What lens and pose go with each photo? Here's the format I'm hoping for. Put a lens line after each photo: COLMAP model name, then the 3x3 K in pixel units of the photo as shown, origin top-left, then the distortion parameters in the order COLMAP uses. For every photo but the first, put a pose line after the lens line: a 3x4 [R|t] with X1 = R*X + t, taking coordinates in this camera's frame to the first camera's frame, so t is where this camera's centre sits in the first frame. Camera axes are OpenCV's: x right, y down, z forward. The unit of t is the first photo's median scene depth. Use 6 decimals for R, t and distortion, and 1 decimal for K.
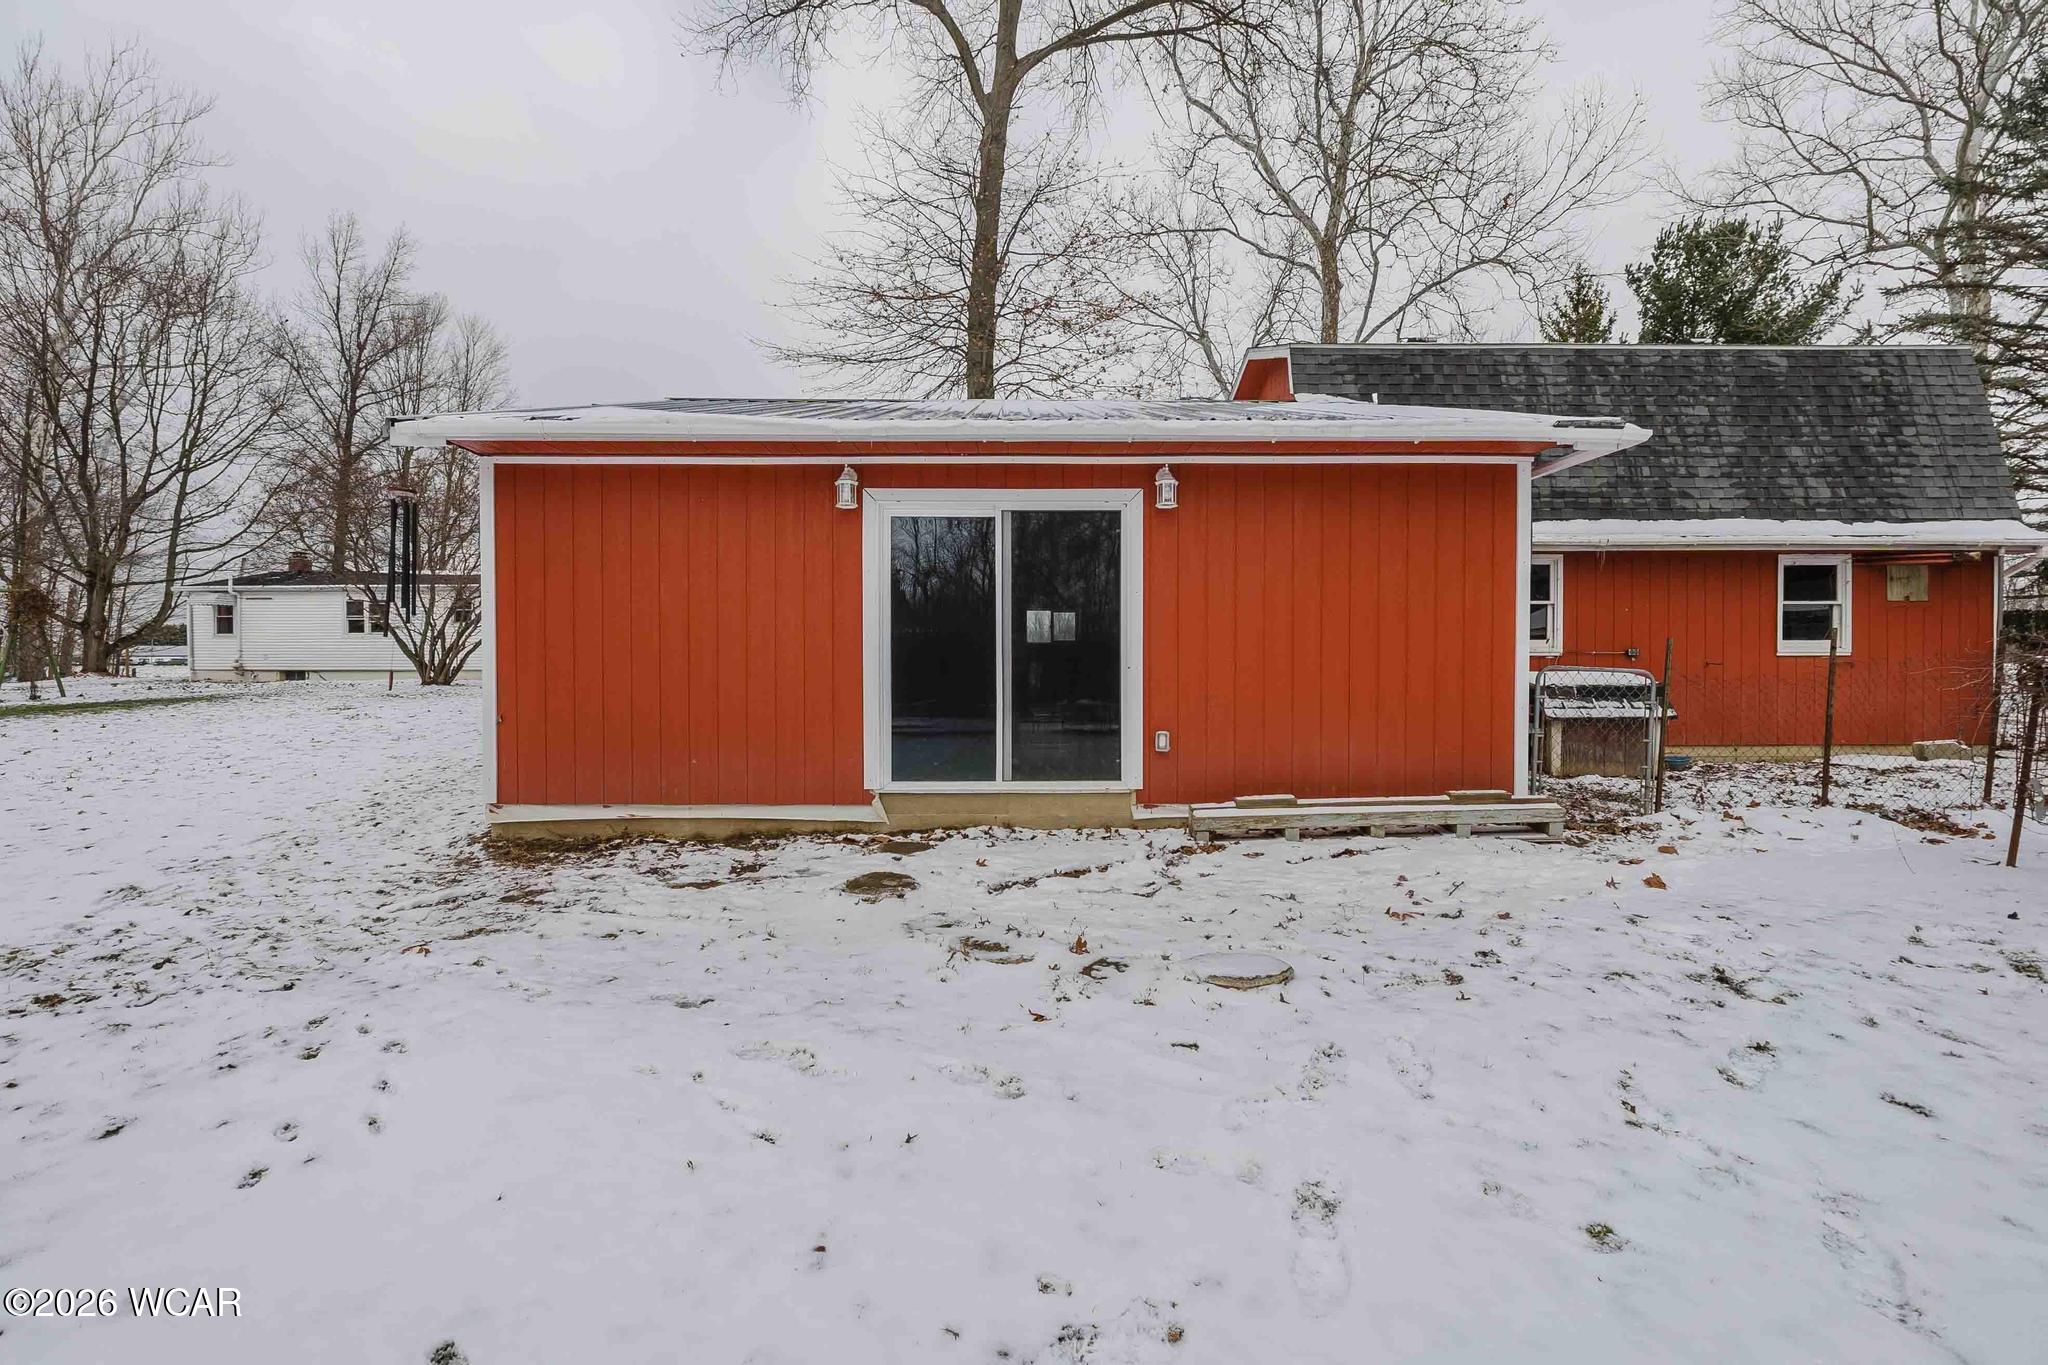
lens RADIAL K [[861.7, 0, 1014.1], [0, 861.7, 680.6], [0, 0, 1]] dist [-0.007127, 0.000008]
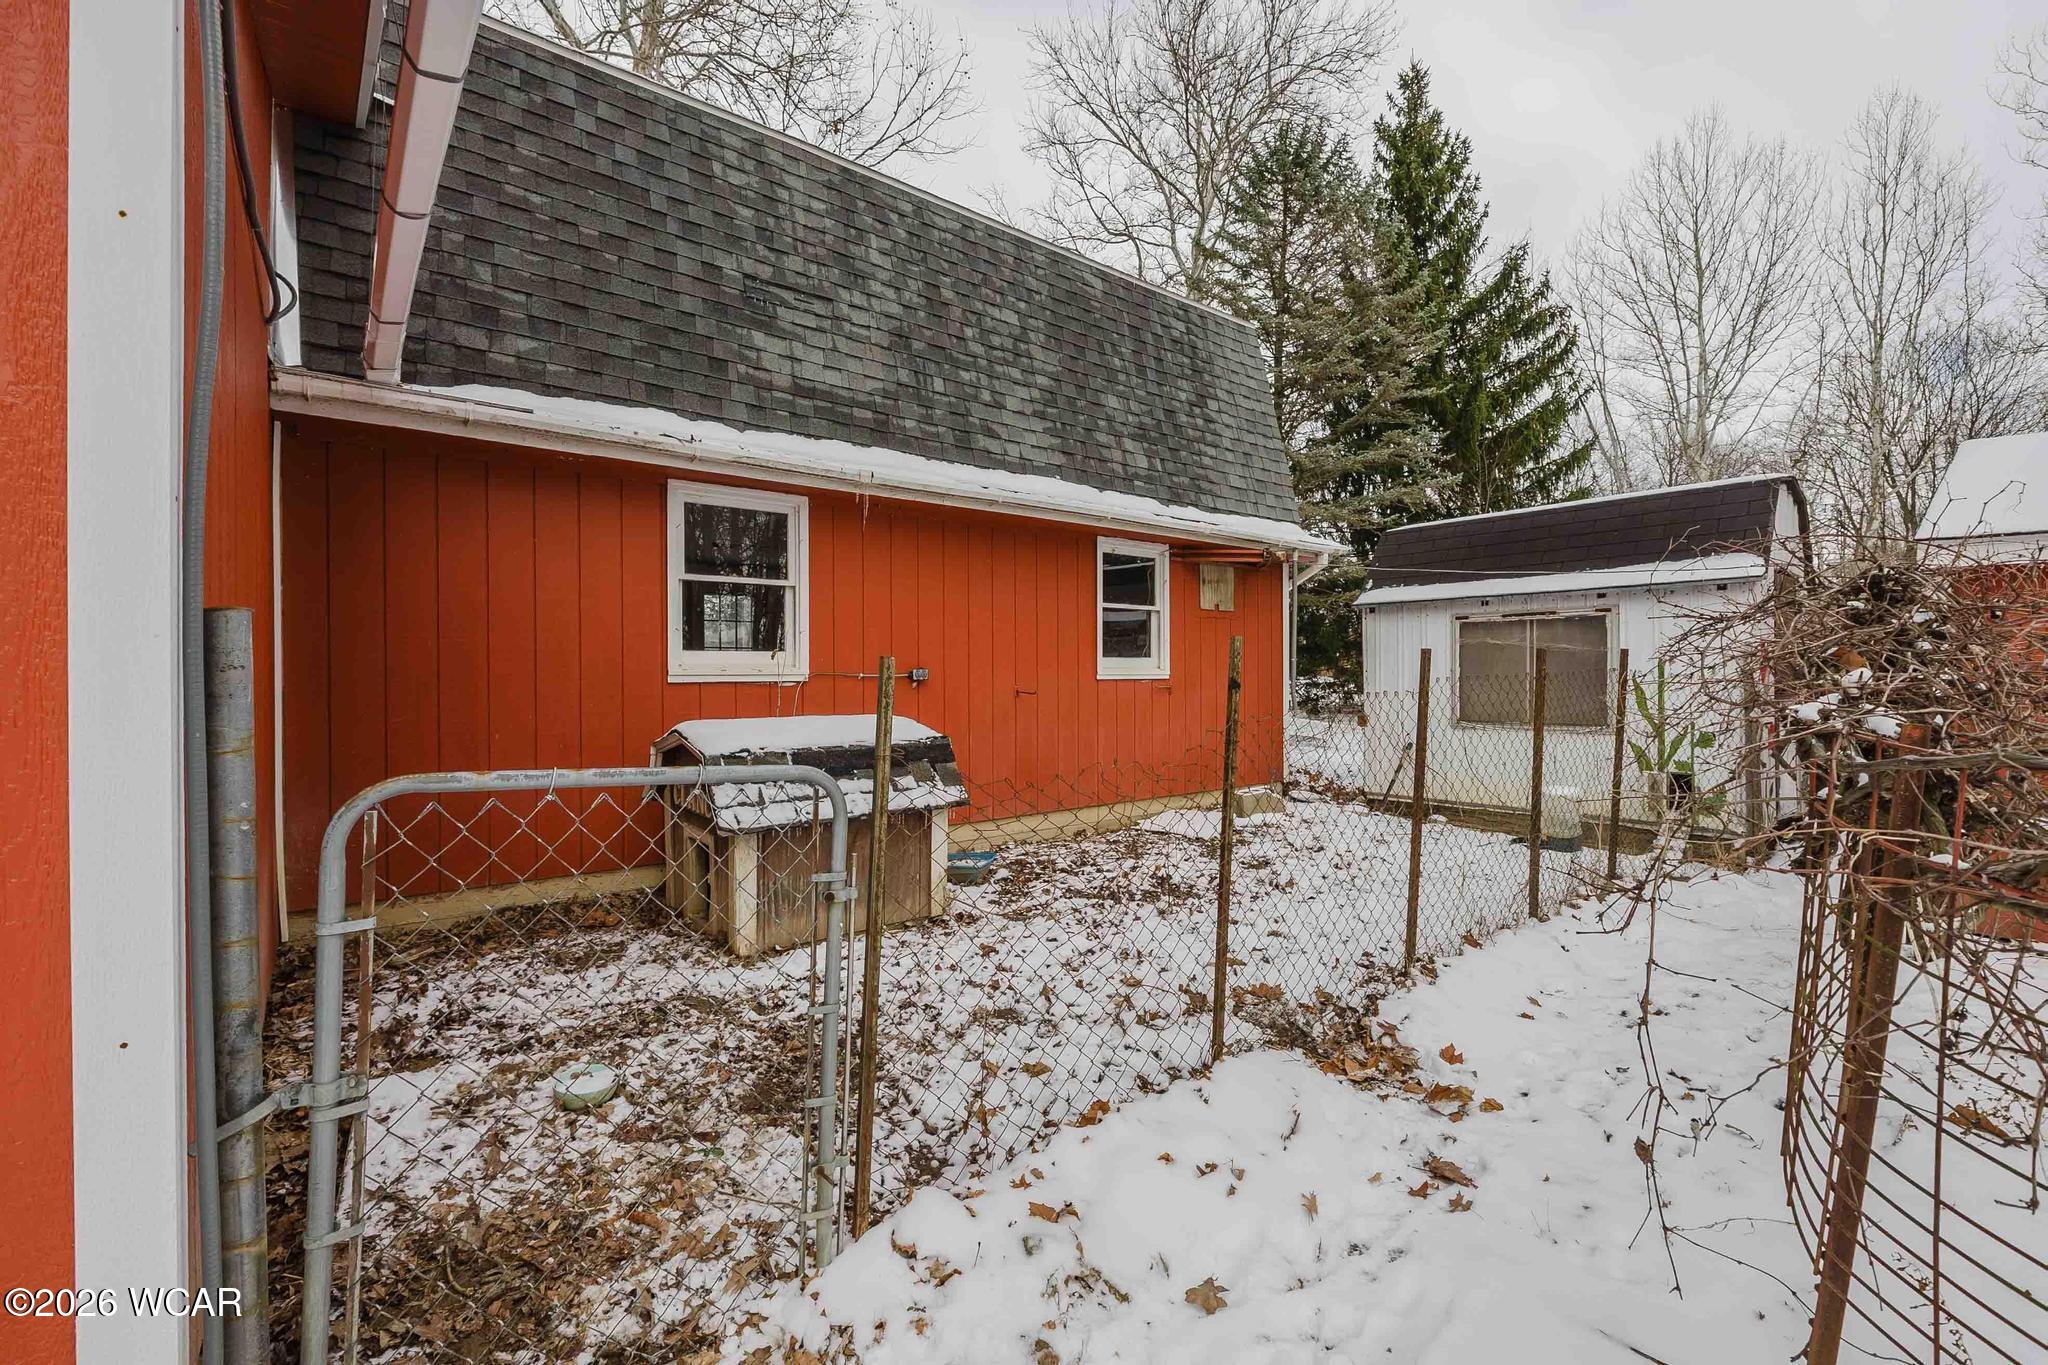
lens RADIAL K [[861.7, 0, 1012.9], [0, 861.7, 681.1], [0, 0, 1]] dist [-0.007127, 0.000008]
pose [[0.792013, -0.004198, 0.610490, 0.391799], [0.008956, 0.999949, -0.004743, -0.024584], [-0.610439, 0.009225, 0.792010, 0.467995]]
